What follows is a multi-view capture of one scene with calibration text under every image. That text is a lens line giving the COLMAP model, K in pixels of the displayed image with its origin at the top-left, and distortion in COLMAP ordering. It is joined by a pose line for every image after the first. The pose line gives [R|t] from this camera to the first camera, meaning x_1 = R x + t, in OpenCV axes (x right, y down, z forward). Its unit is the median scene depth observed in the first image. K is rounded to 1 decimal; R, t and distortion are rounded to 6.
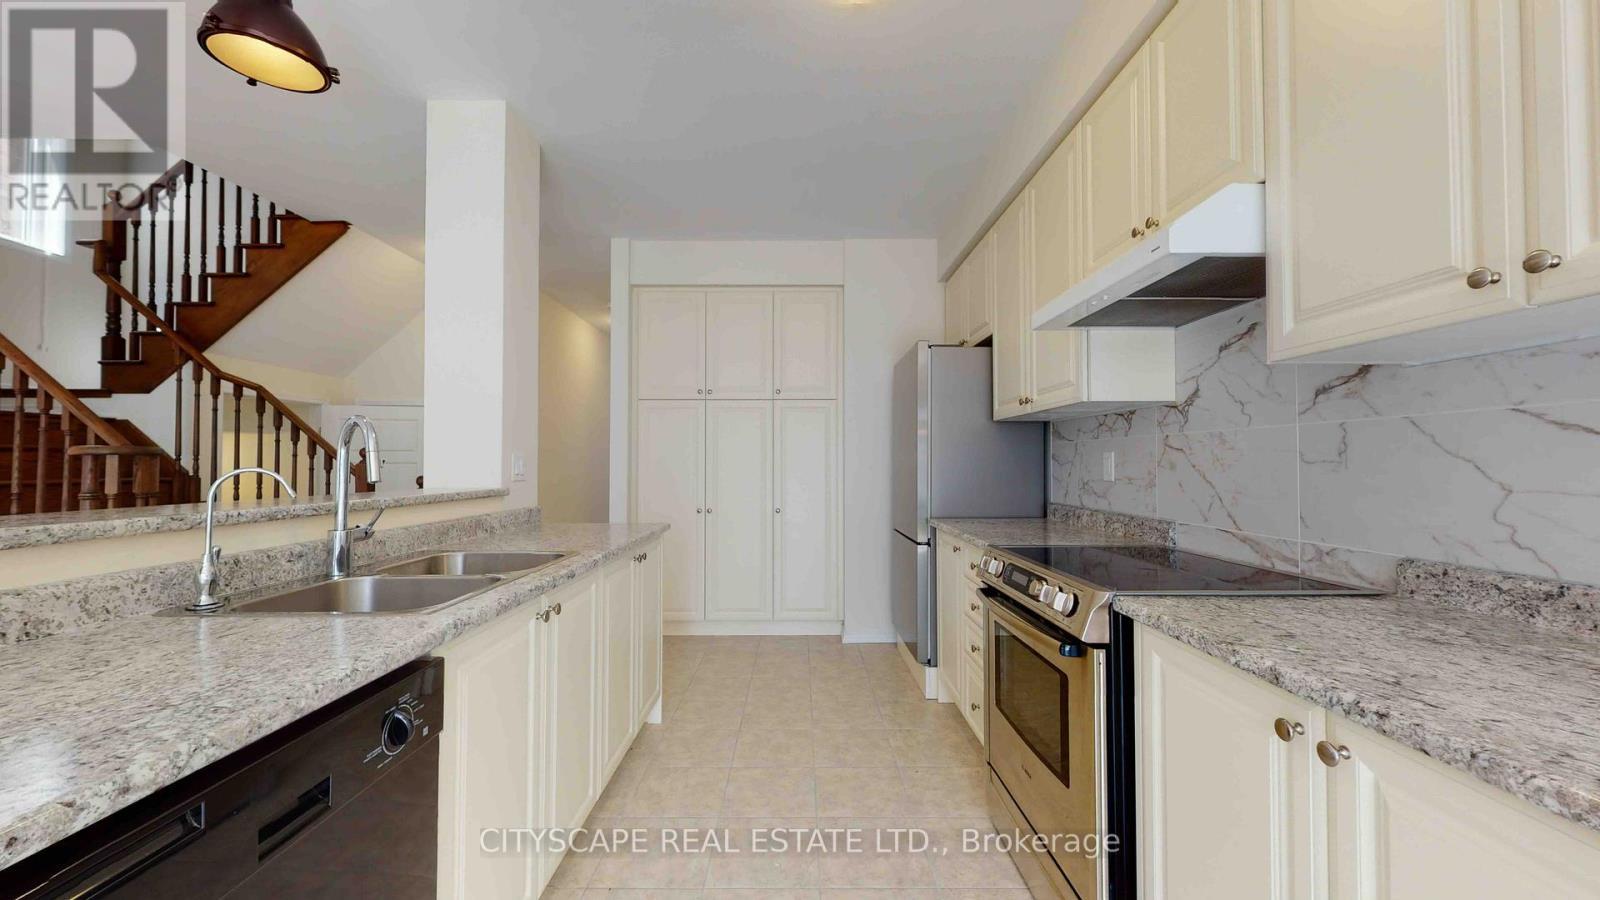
lens RADIAL K [[587.5, 0, 807.0], [0, 587.5, 453.5], [0, 0, 1]] dist [-0.002203, 0.000294]
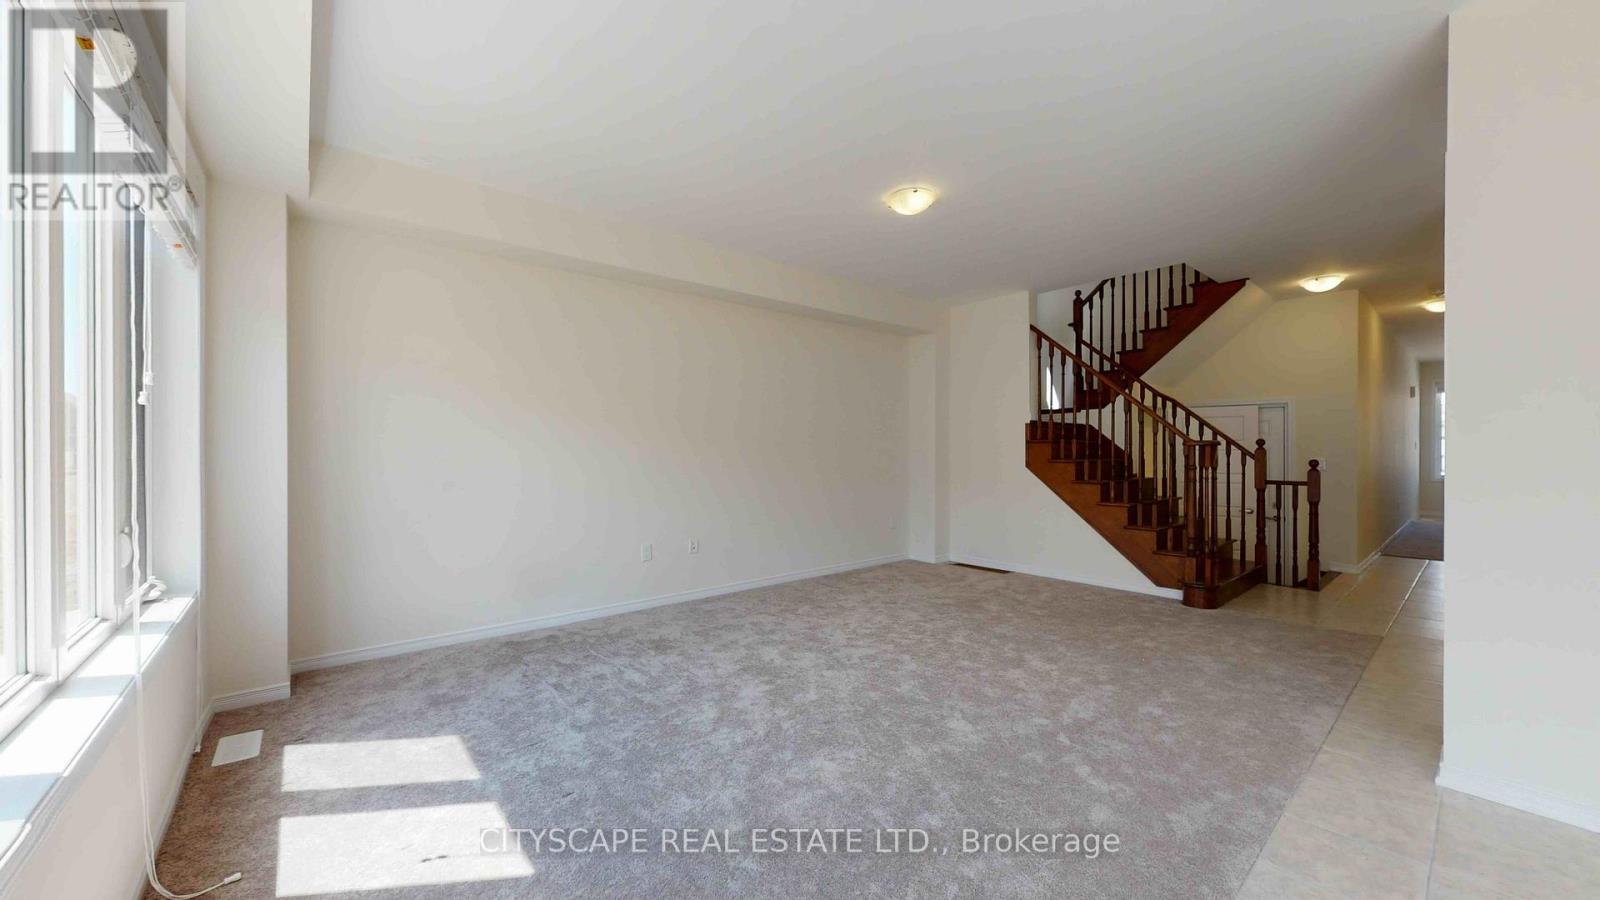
lens RADIAL K [[587.5, 0, 798.3], [0, 587.5, 450.2], [0, 0, 1]] dist [-0.002203, 0.000294]
pose [[0.631328, -0.003003, -0.775510, -0.524567], [0.017272, 0.999799, 0.010189, -0.021159], [0.775323, -0.019827, 0.631253, -1.008050]]
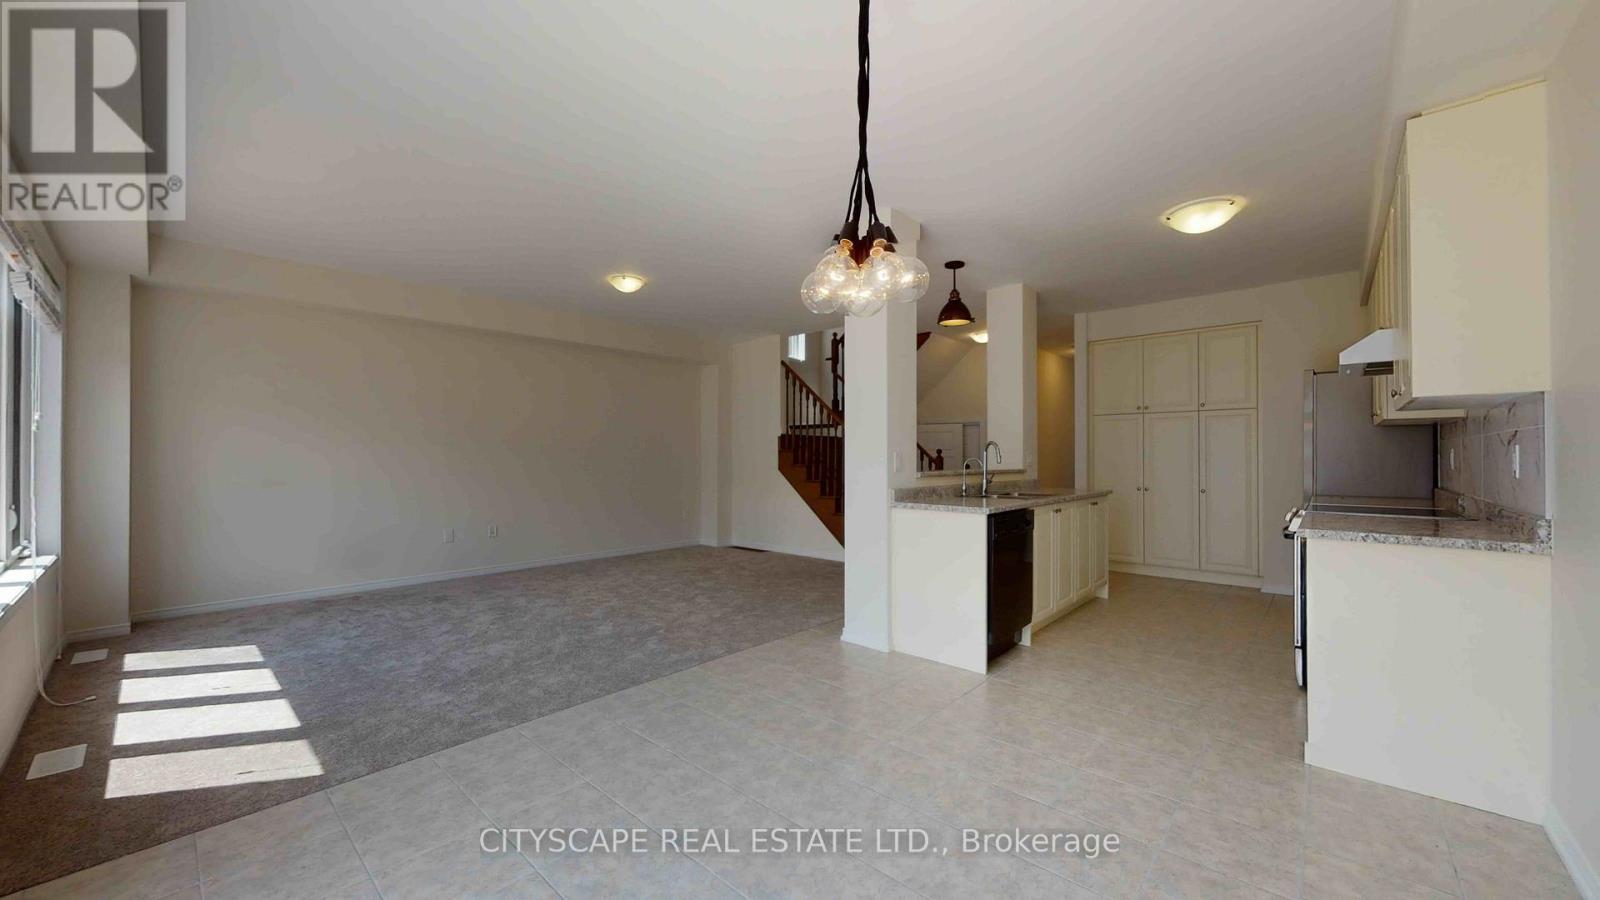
lens RADIAL K [[587.5, 0, 801.8], [0, 587.5, 452.5], [0, 0, 1]] dist [-0.002203, 0.000294]
pose [[0.730648, -0.006341, -0.682725, 0.305151], [0.014485, 0.999876, 0.006215, -0.021864], [0.682601, -0.014431, 0.730649, -0.977147]]
